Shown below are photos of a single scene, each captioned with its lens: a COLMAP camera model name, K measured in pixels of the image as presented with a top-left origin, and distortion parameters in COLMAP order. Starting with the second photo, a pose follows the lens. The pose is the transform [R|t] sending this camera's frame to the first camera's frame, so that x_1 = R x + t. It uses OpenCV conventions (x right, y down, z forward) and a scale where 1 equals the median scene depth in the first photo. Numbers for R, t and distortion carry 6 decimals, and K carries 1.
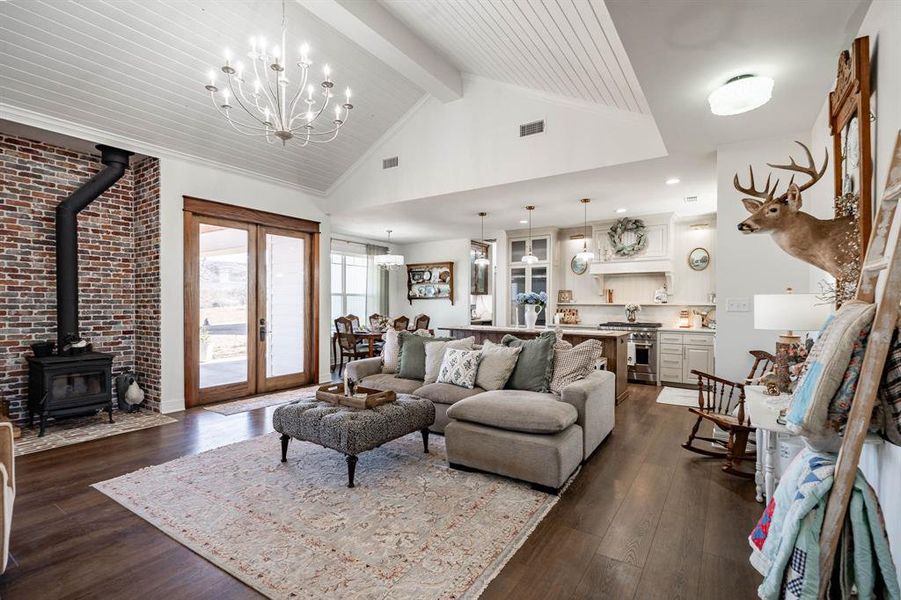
lens RADIAL K [[414.8, 0, 458.4], [0, 414.8, 309.1], [0, 0, 1]] dist [-0.000586, -0.000119]
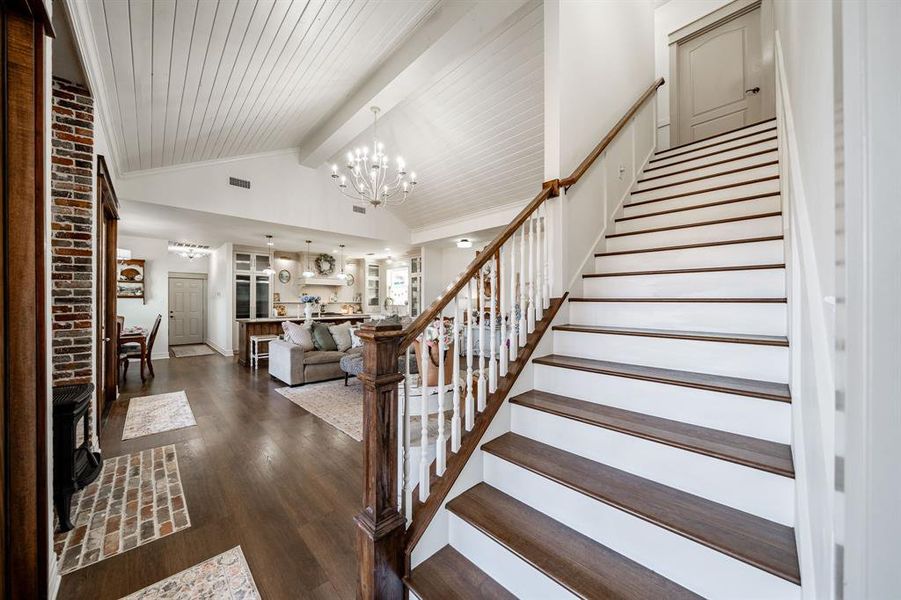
lens RADIAL K [[307.1, 0, 450.5], [0, 307.1, 300.0], [0, 0, 1]] dist [0.000462, -0.000029]
pose [[0.212791, 0.002065, 0.977095, -0.738254], [0.016145, 0.999854, -0.005629, -0.005300], [-0.976964, 0.016973, 0.212727, 0.196182]]
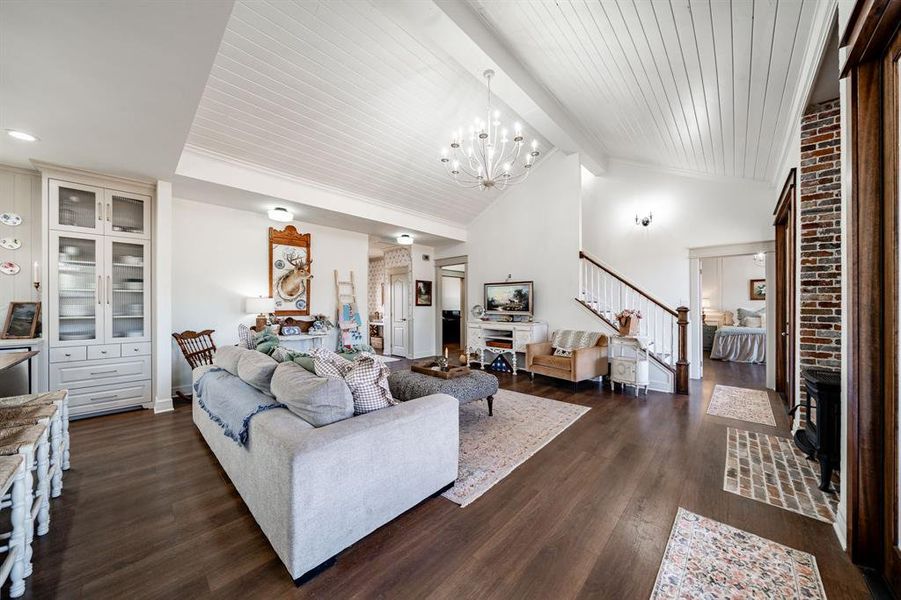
lens RADIAL K [[304.9, 0, 450.7], [0, 304.9, 304.8], [0, 0, 1]] dist [-0.000342, -0.000077]
pose [[-0.984768, -0.002769, 0.173849, -0.202347], [0.000020, 0.999871, 0.016036, -0.009394], [-0.173871, 0.015795, -0.984642, 0.986444]]
